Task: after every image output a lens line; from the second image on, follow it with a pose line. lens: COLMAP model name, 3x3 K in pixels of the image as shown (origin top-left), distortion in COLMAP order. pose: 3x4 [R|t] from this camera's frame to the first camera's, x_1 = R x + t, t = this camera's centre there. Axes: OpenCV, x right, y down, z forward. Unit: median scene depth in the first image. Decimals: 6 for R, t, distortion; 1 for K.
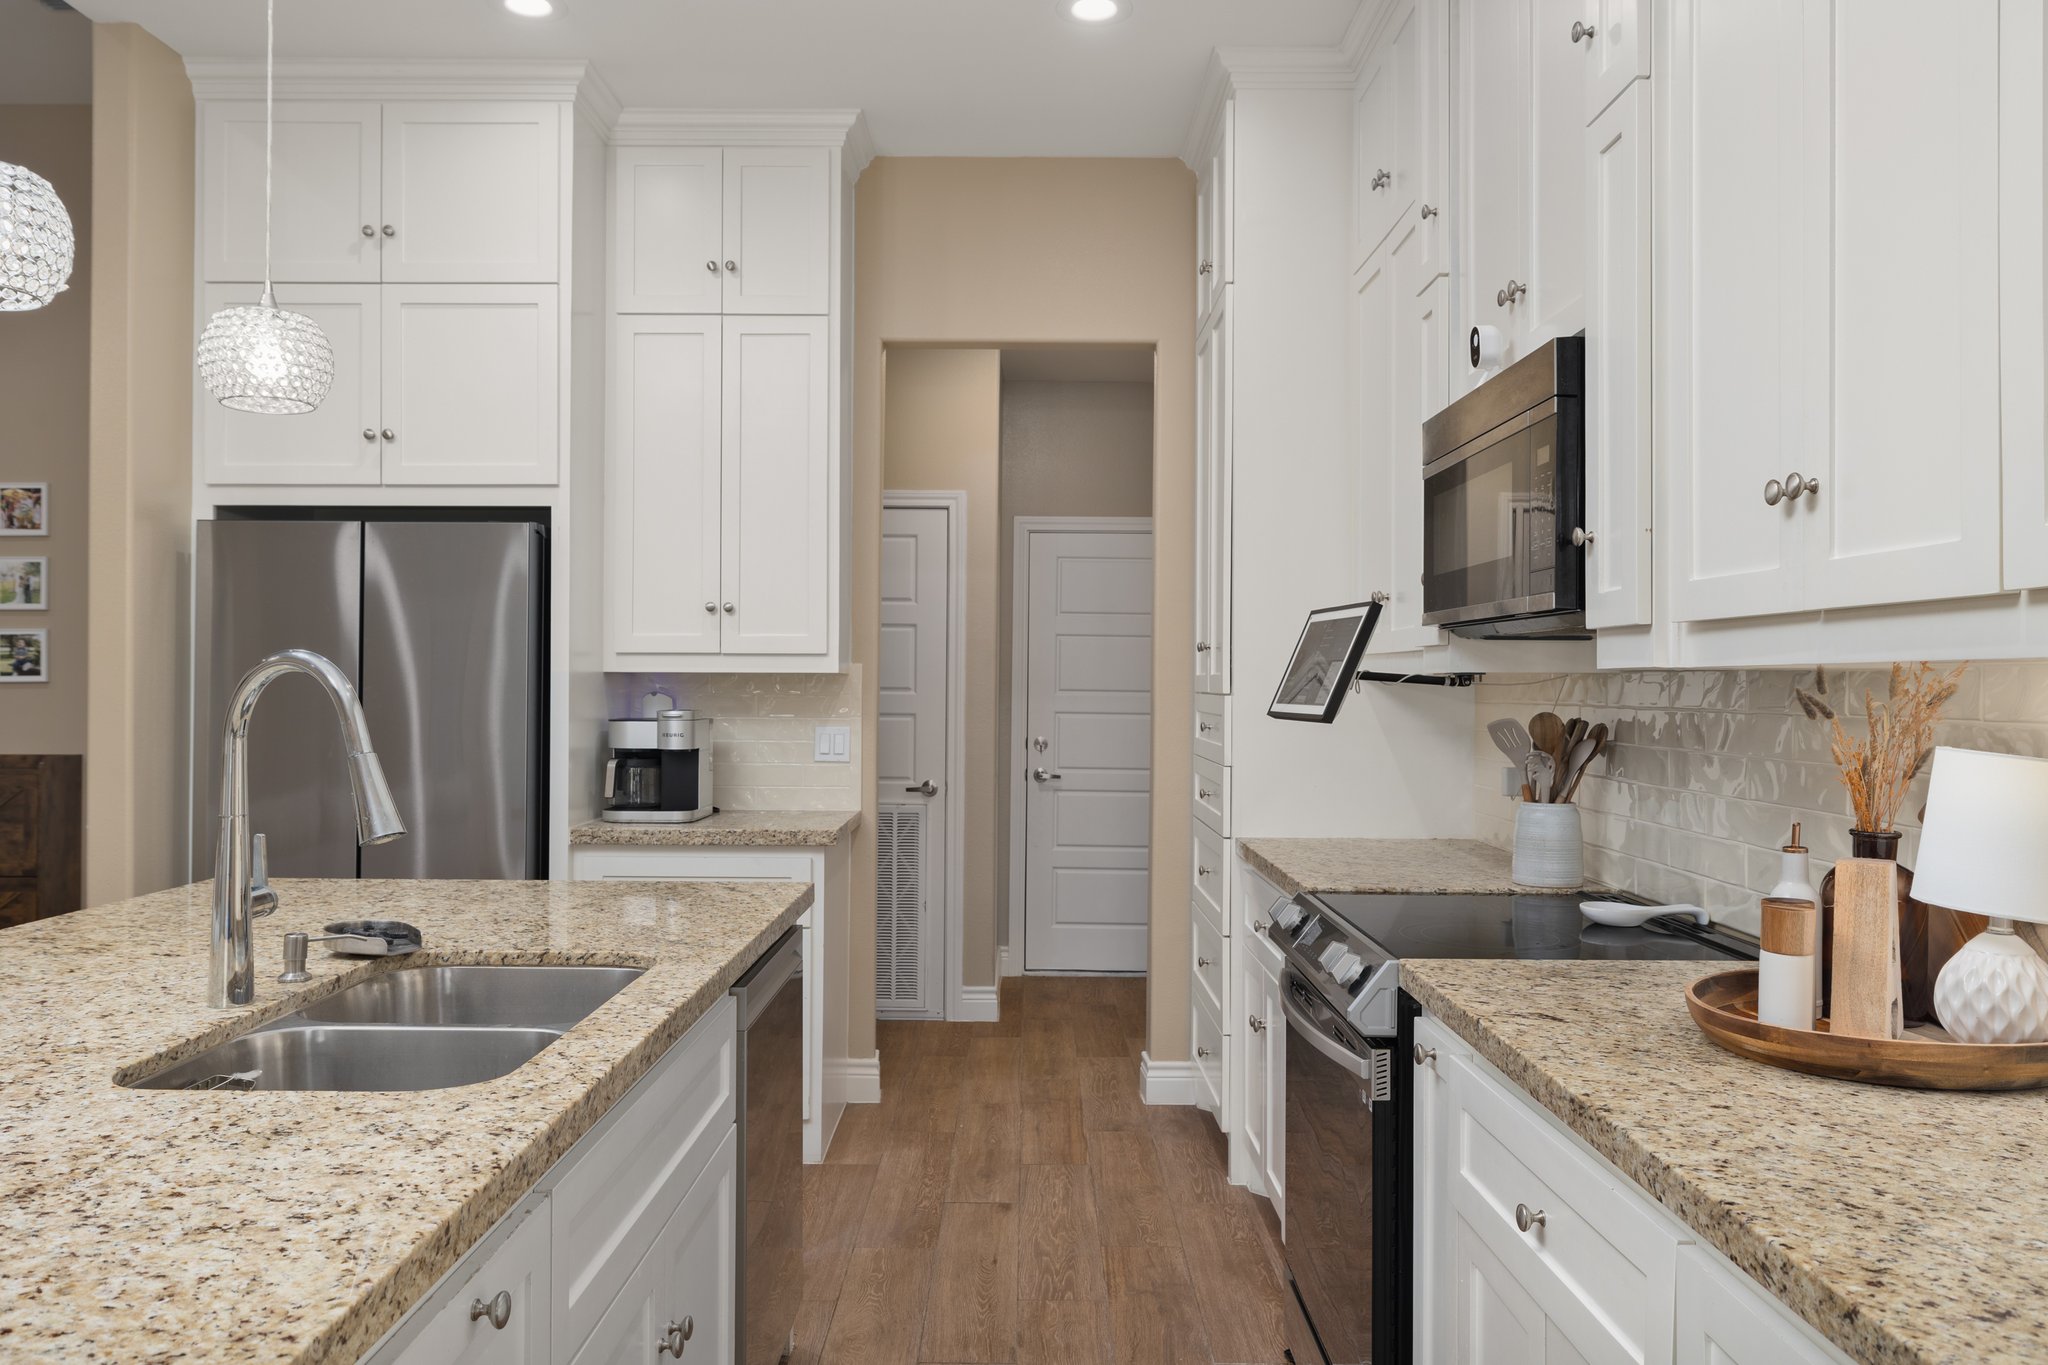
lens RADIAL K [[1500.0, 0, 1022.9], [0, 1500.0, 683.5], [0, 0, 1]] dist [0.001600, 0.000689]
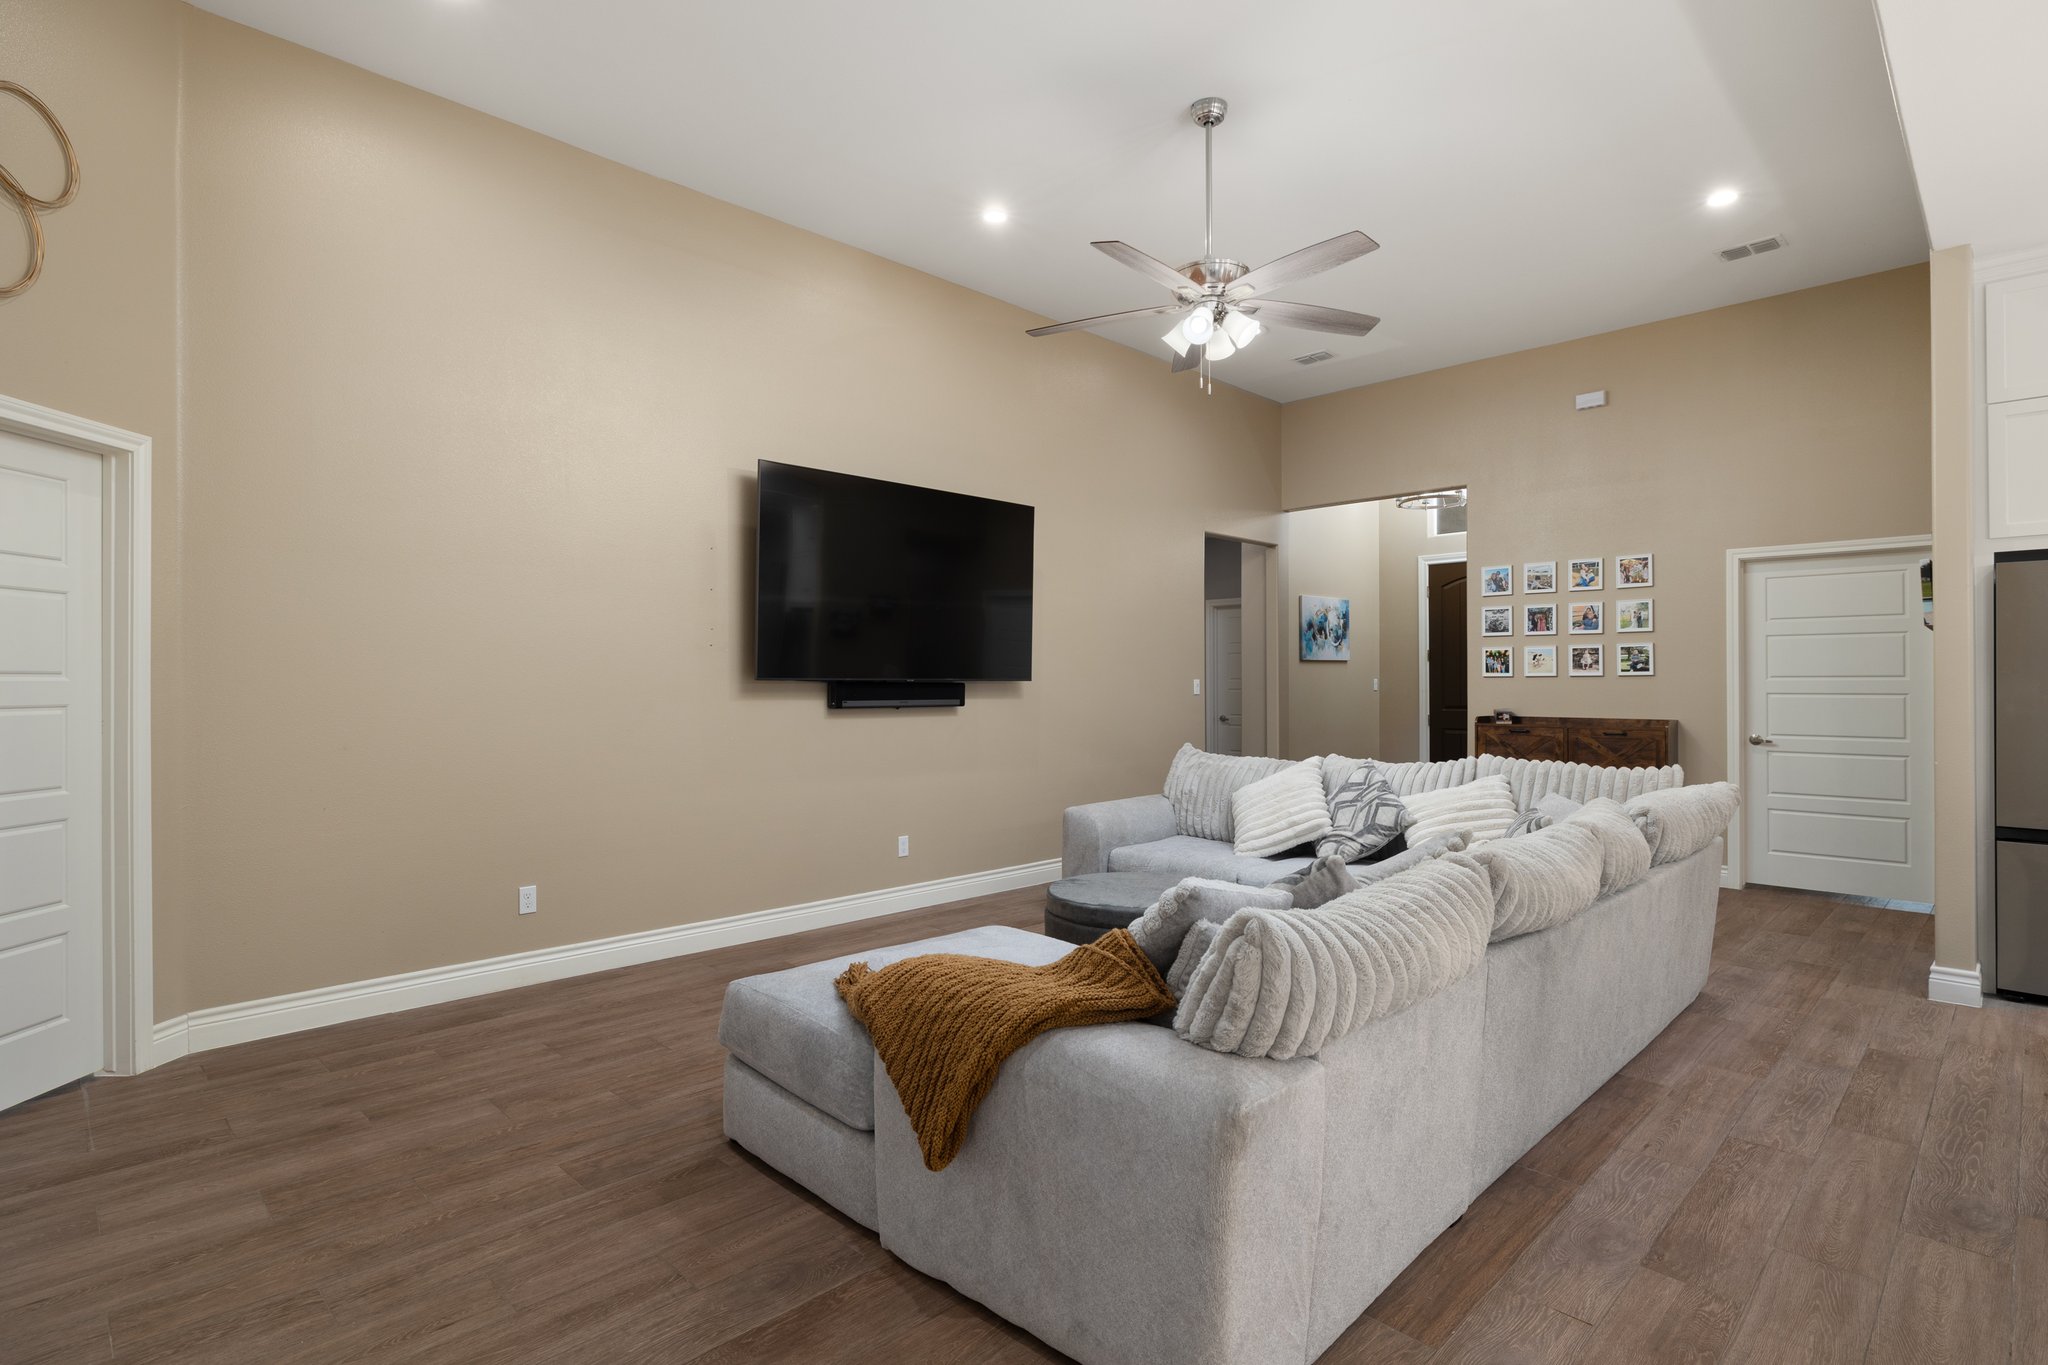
lens RADIAL K [[1038.2, 0, 1024.4], [0, 1038.2, 684.7], [0, 0, 1]] dist [-0.000225, -0.000013]
pose [[0.859098, -0.011582, -0.511680, -0.660773], [0.009332, 0.999932, -0.006966, 0.011016], [0.511725, 0.001209, 0.859148, -0.326630]]
